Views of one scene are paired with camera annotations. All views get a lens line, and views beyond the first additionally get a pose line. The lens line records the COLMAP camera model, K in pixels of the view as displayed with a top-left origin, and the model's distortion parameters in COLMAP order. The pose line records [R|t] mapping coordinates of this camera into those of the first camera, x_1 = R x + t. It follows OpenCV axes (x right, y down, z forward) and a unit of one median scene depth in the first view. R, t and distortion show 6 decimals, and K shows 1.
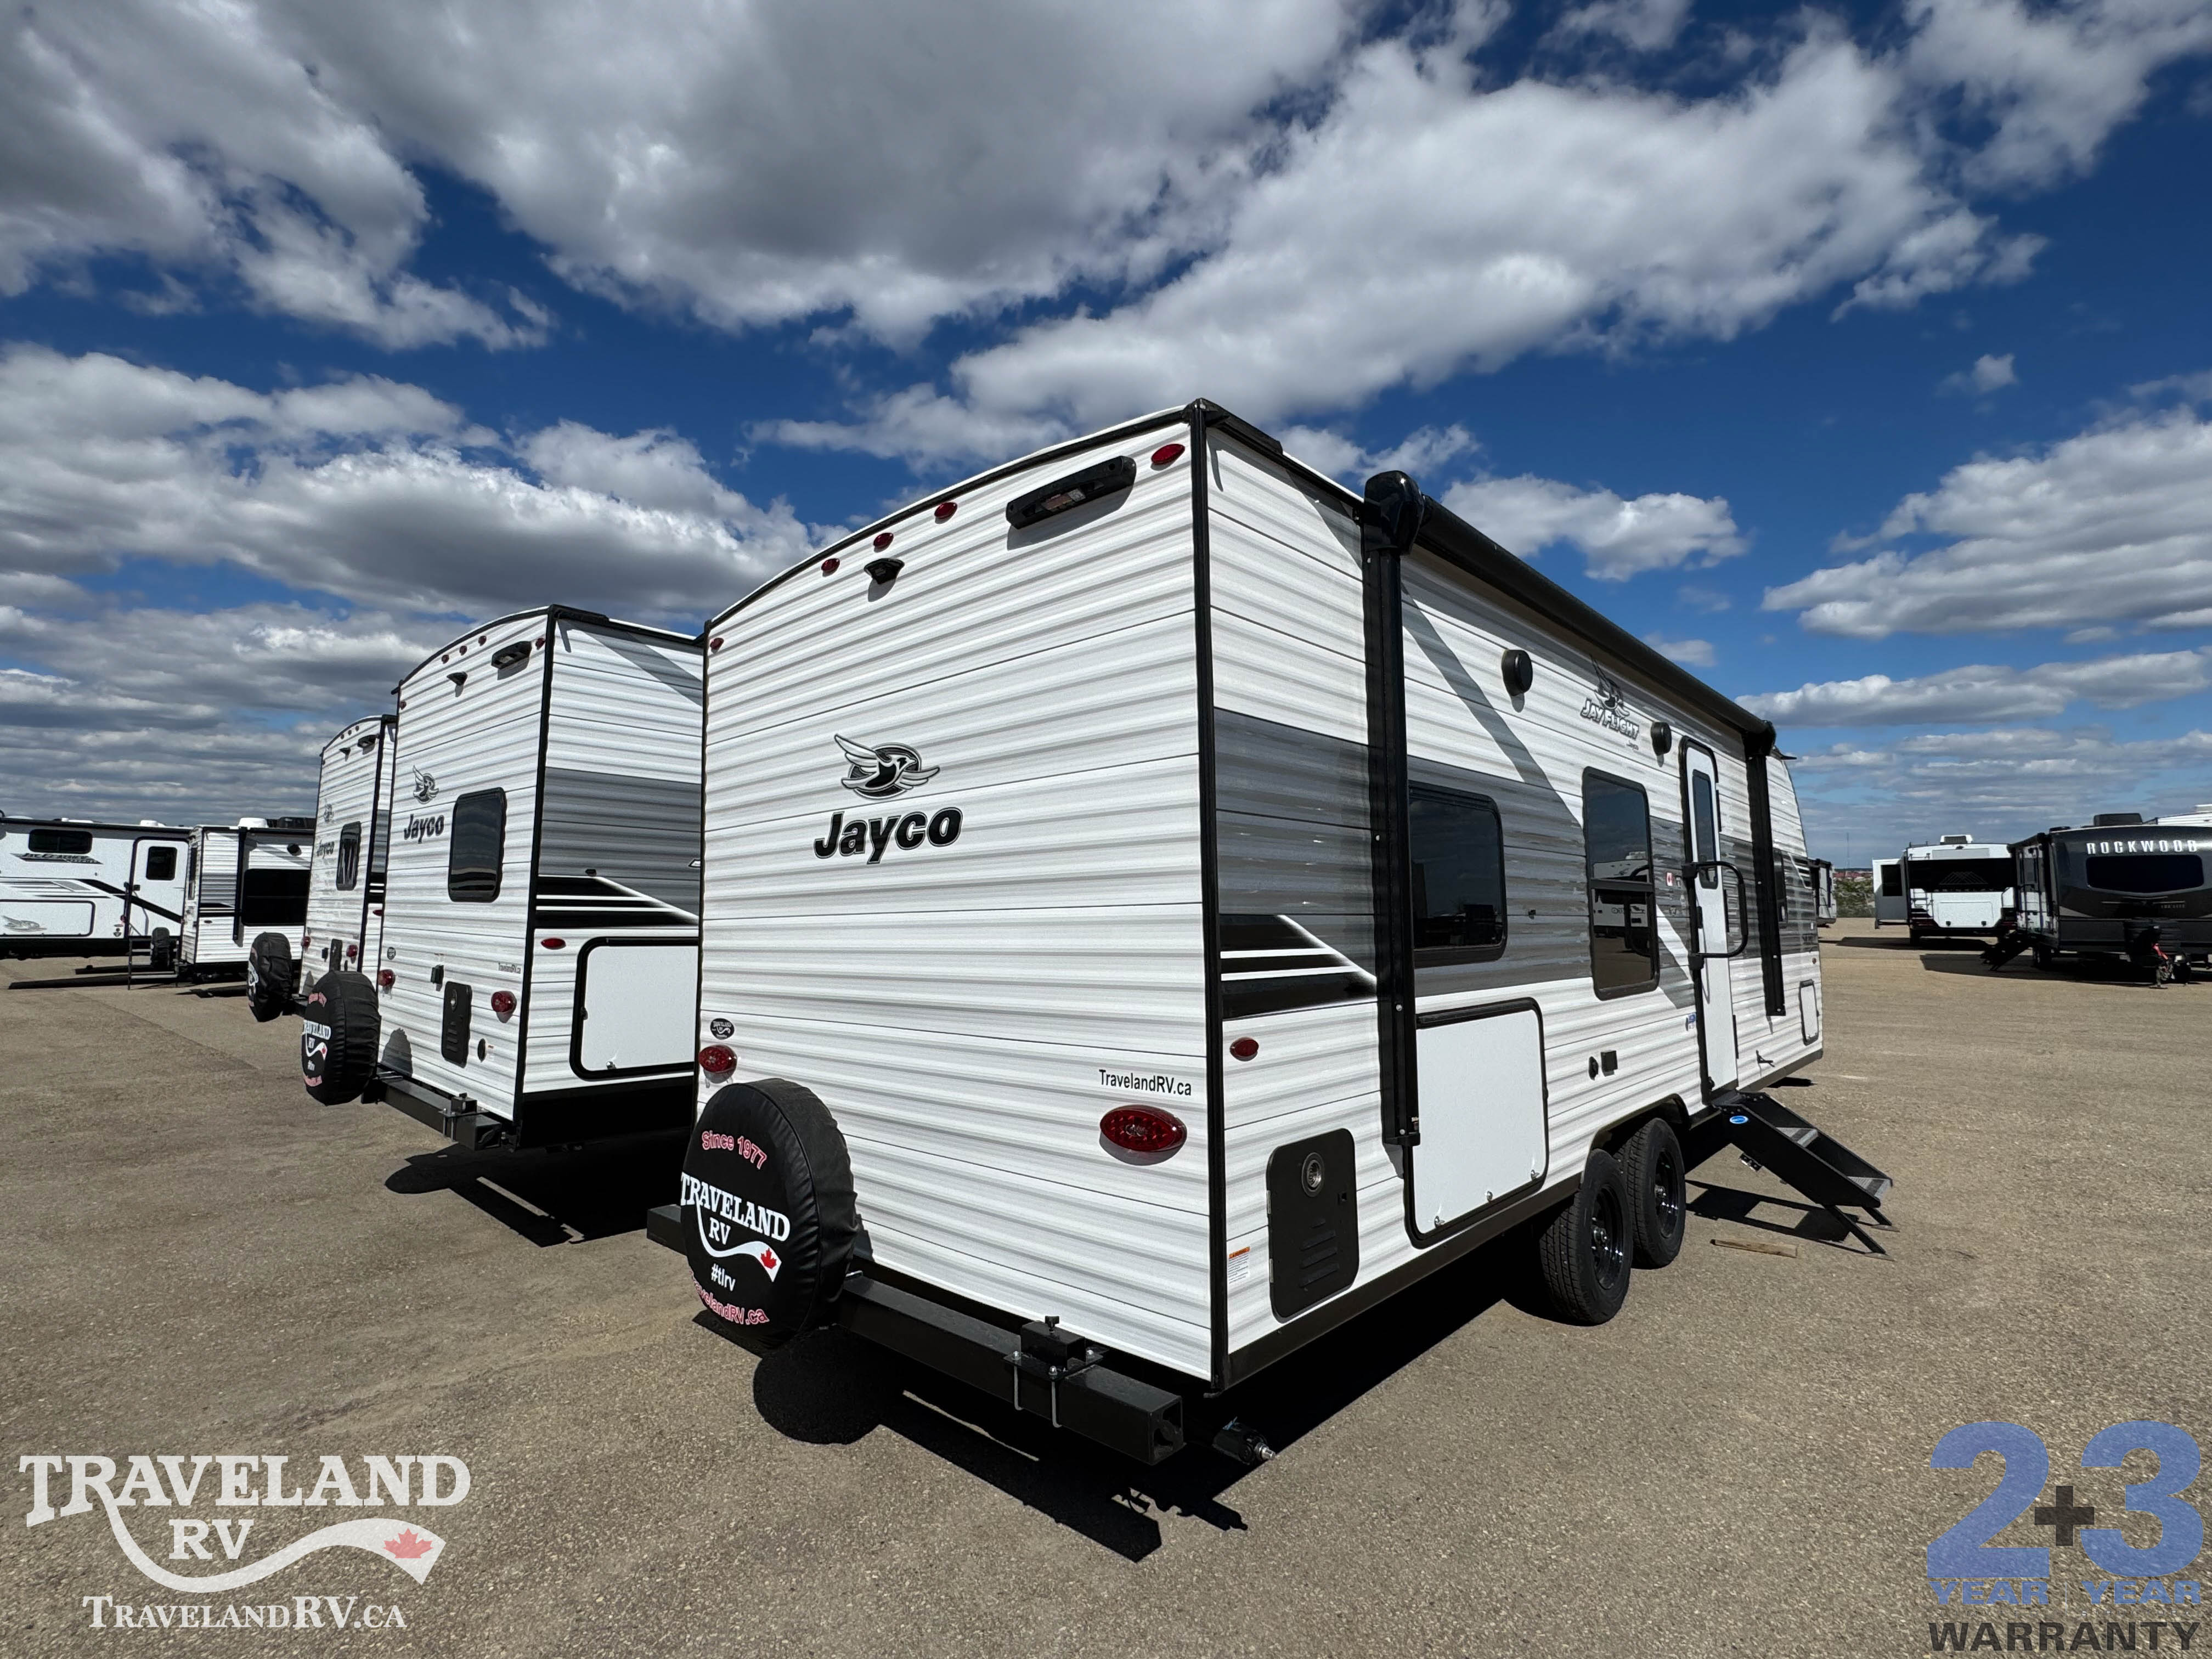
lens RADIAL K [[1022.3, 0, 1106.0], [0, 1022.3, 829.5], [0, 0, 1]] dist [-0.002952, -0.000088]
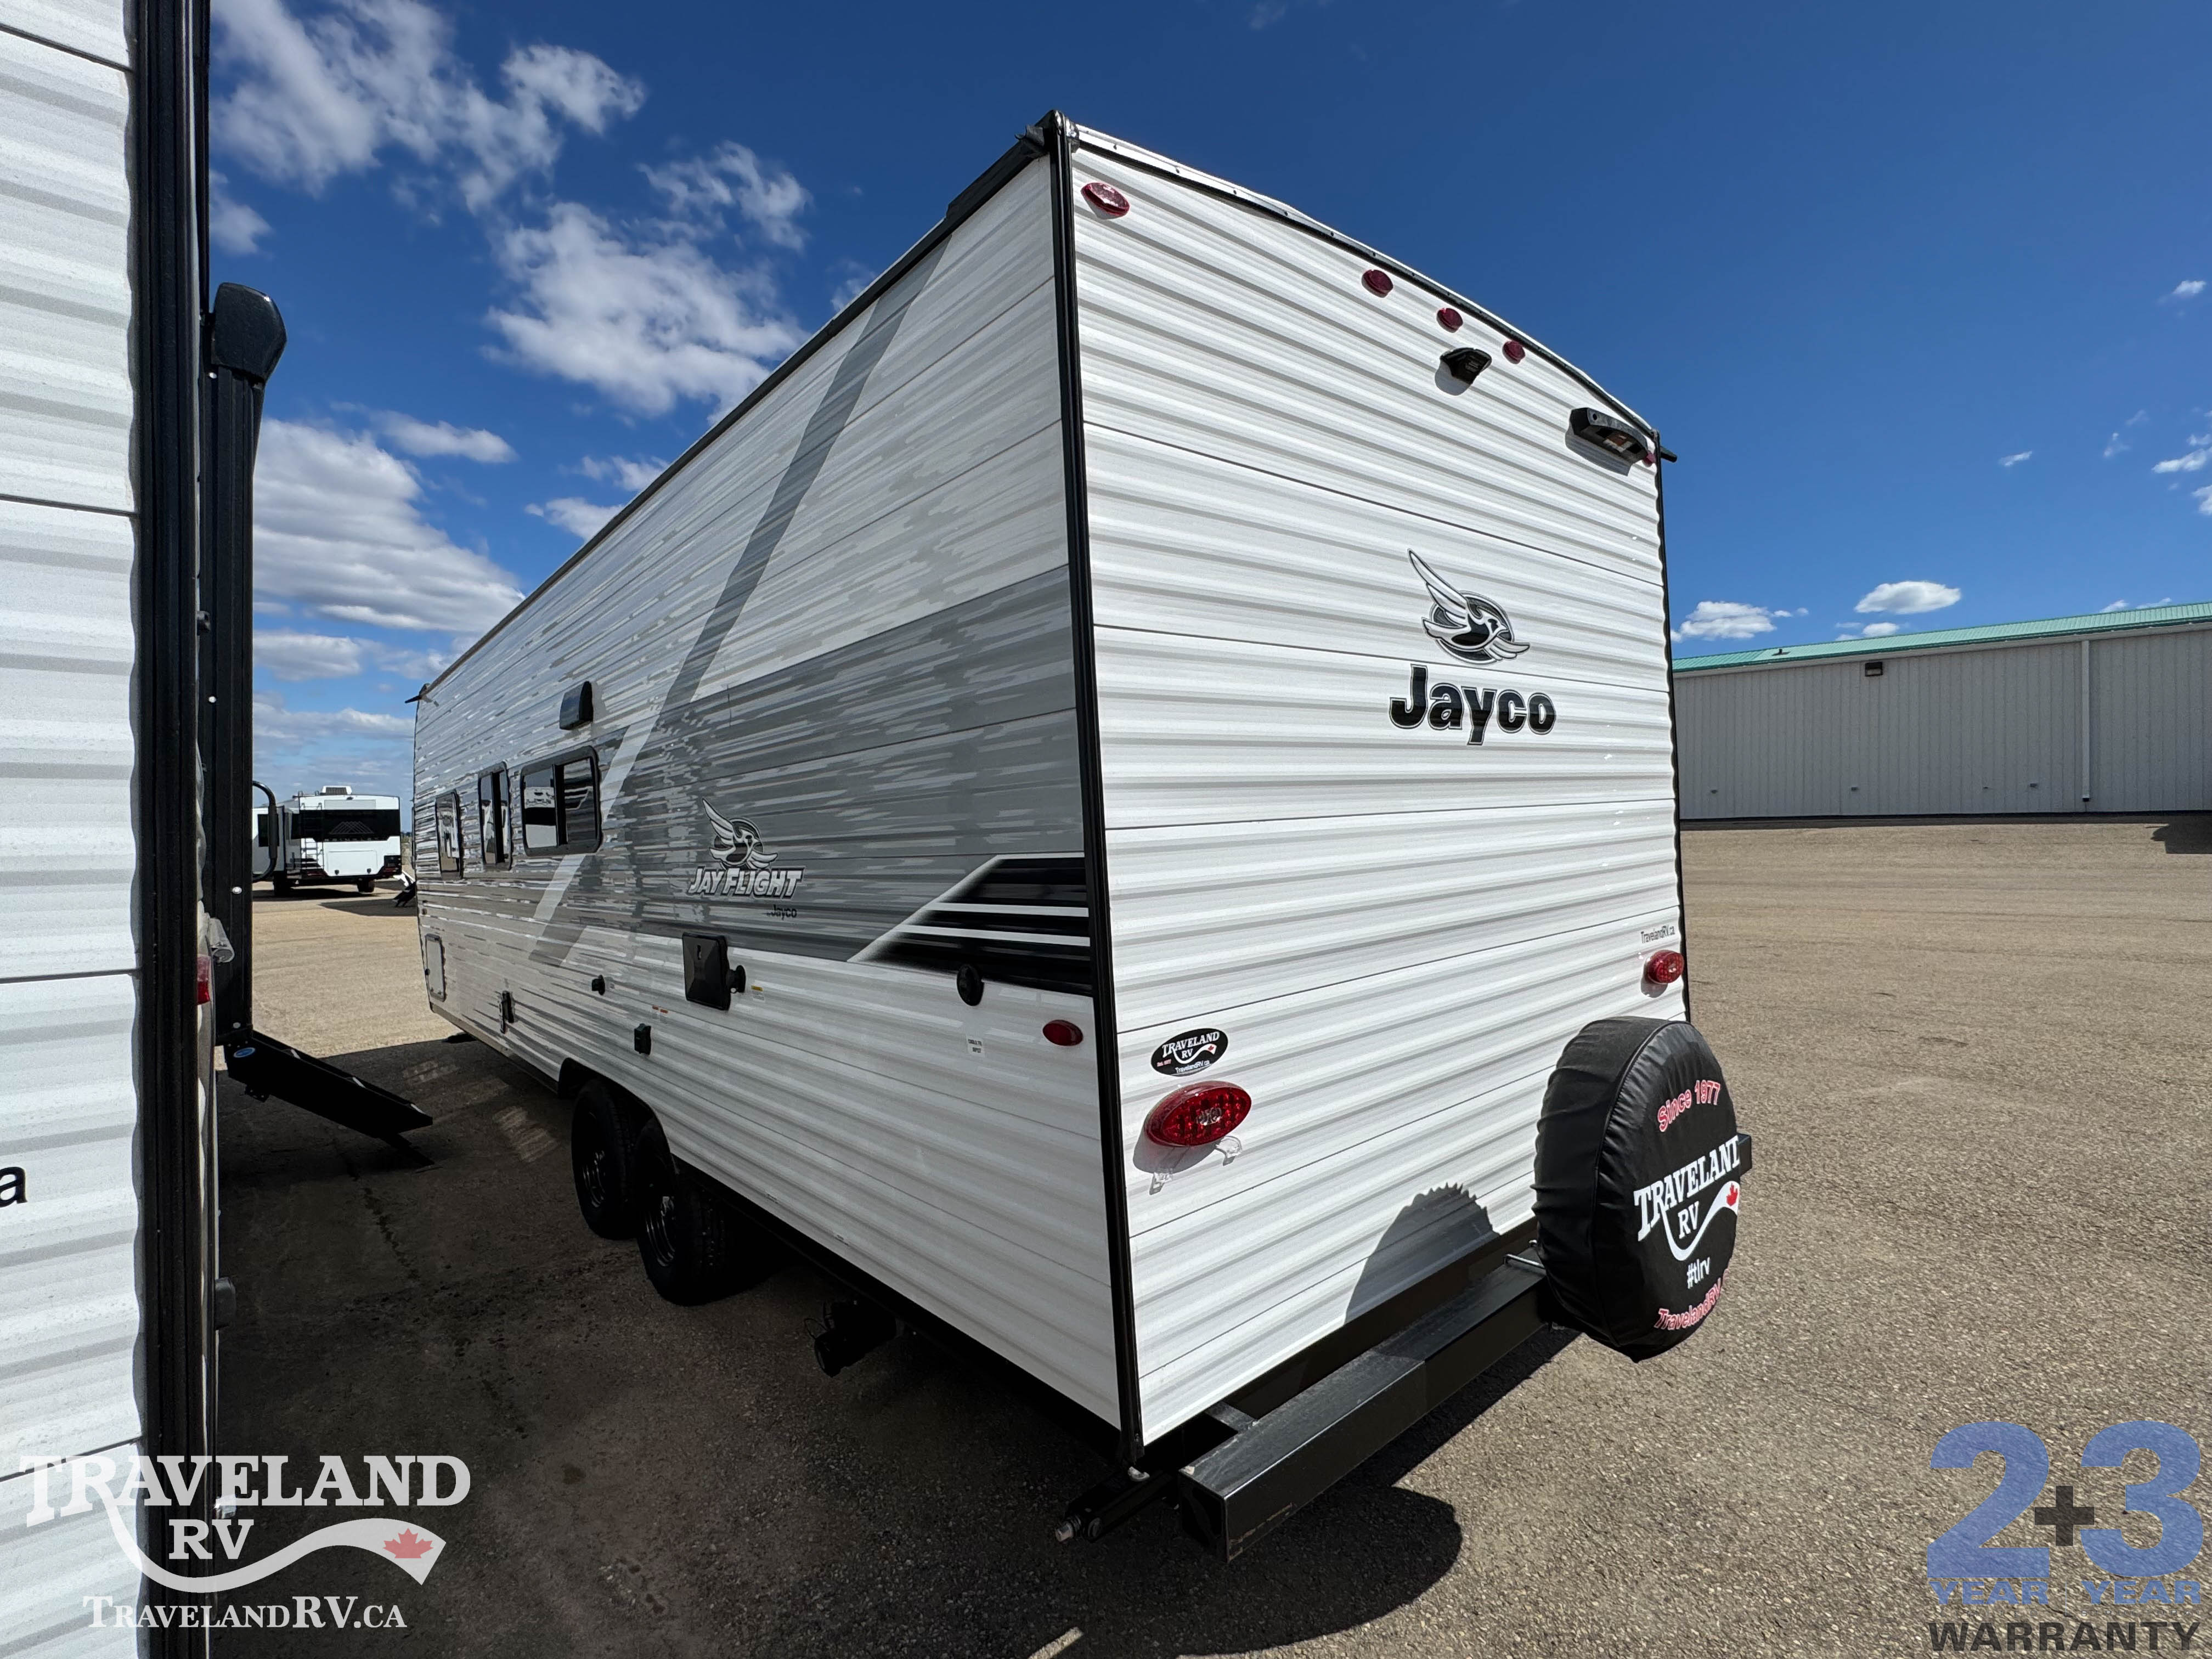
lens RADIAL K [[1022.3, 0, 1106.0], [0, 1022.3, 829.5], [0, 0, 1]] dist [-0.002952, -0.000088]
pose [[0.111831, 0.004136, 0.993719, -1.014892], [-0.047513, 0.998870, 0.001189, 0.108463], [-0.992591, -0.047348, 0.111901, 1.169857]]
